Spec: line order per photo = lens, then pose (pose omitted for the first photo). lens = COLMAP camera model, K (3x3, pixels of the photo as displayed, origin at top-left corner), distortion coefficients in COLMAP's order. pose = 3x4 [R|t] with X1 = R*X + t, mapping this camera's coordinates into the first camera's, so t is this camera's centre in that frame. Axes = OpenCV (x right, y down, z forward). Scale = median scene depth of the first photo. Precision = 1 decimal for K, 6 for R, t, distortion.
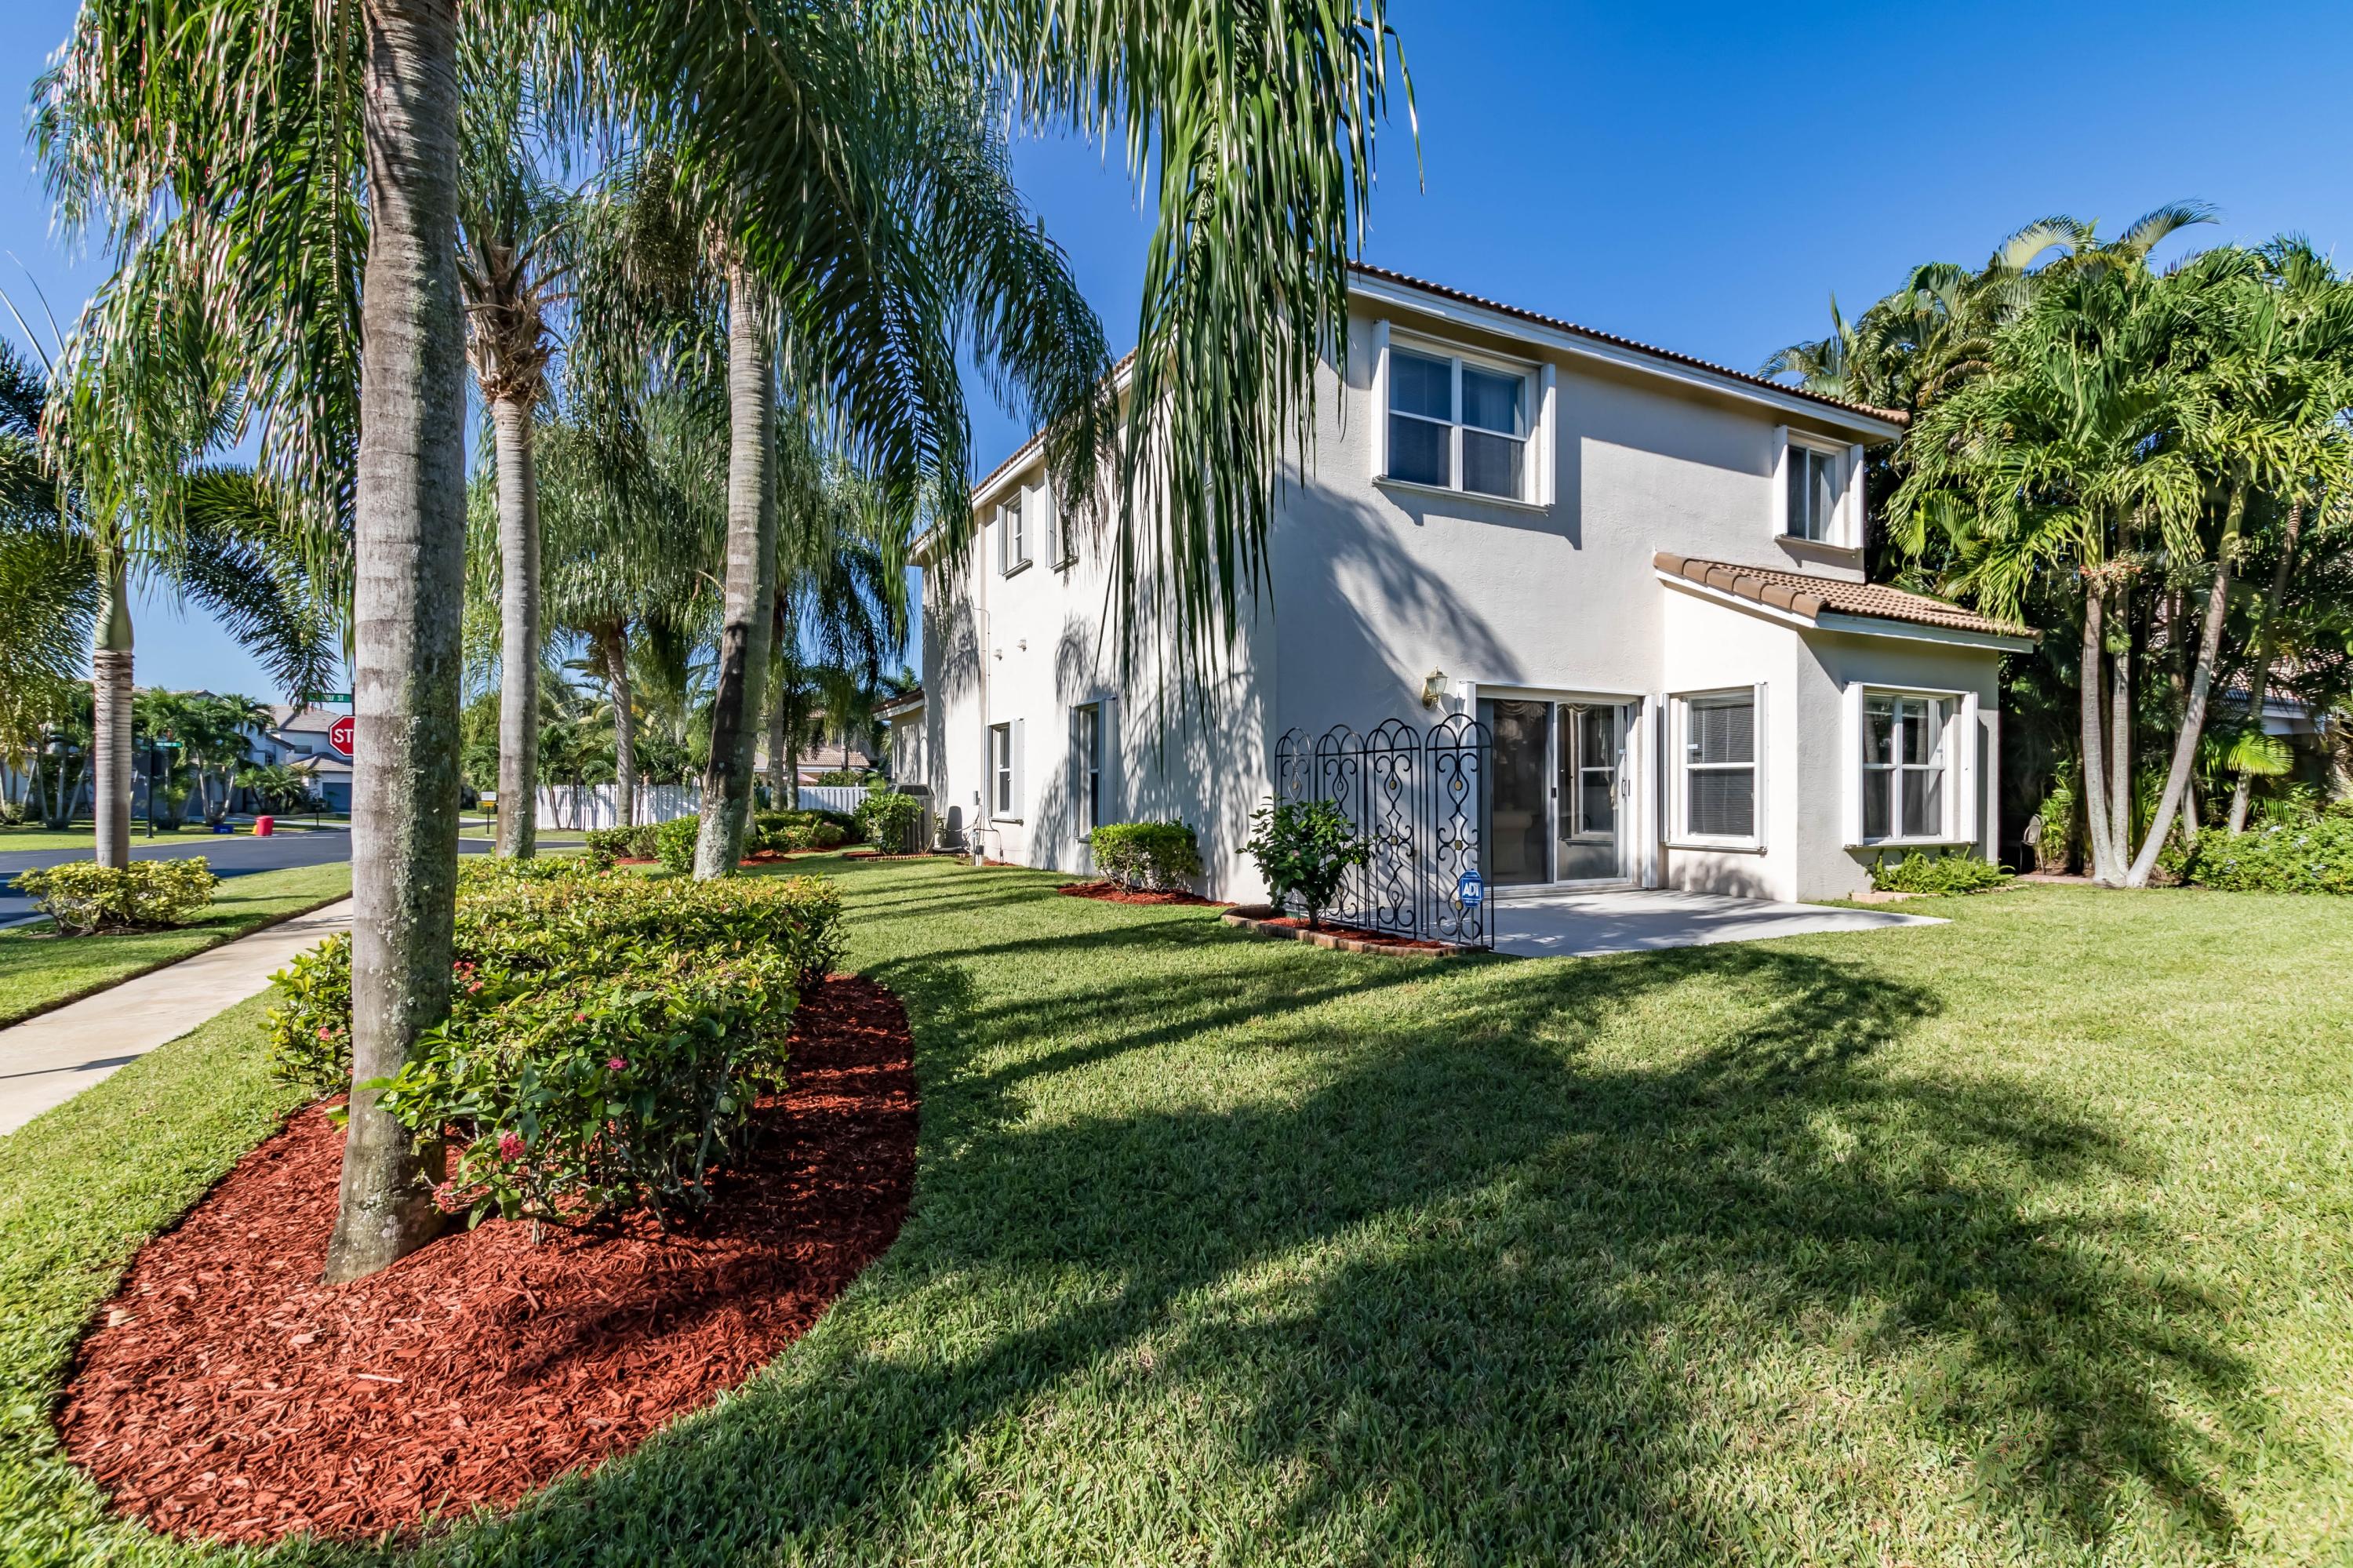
lens RADIAL K [[1082.2, 0, 1180.2], [0, 1082.2, 795.0], [0, 0, 1]] dist [0.007198, -0.004171]
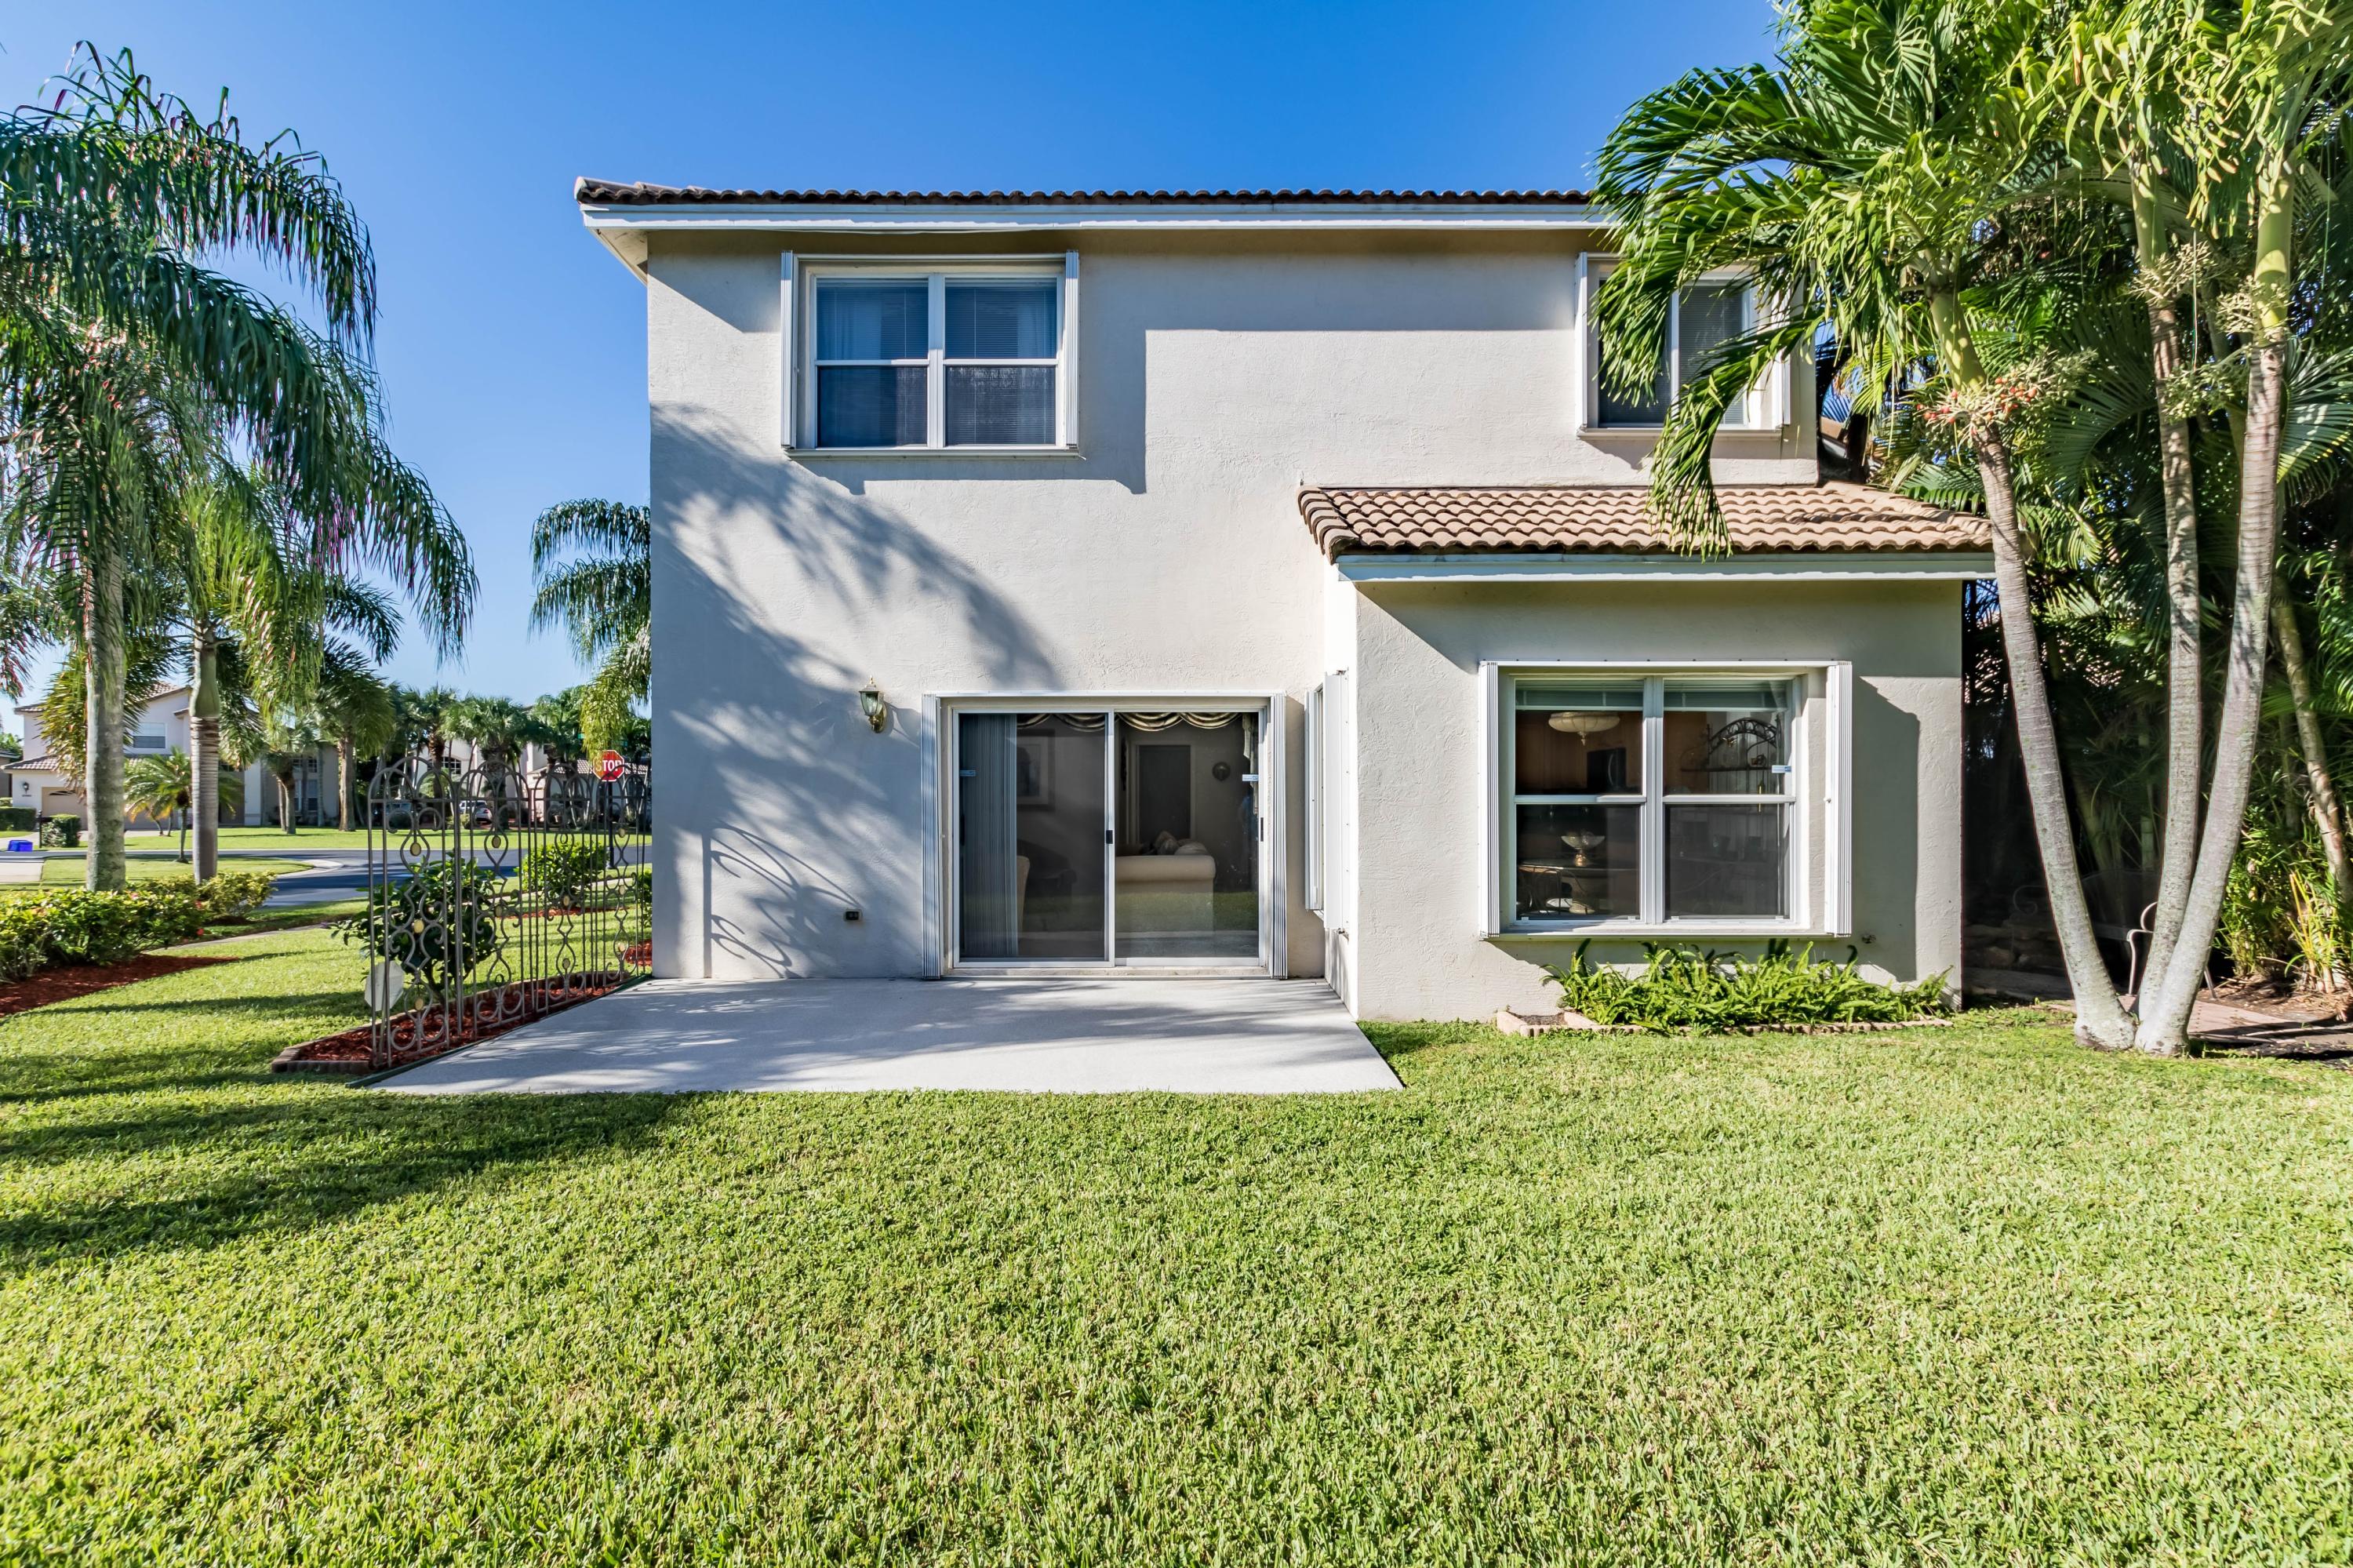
lens RADIAL K [[1082.2, 0, 1176.6], [0, 1082.2, 784.6], [0, 0, 1]] dist [0.007198, -0.004171]
pose [[0.880611, -0.003692, -0.473826, 0.748321], [0.001005, 0.999982, -0.005924, -0.031891], [0.473839, 0.004741, 0.880599, 0.386898]]
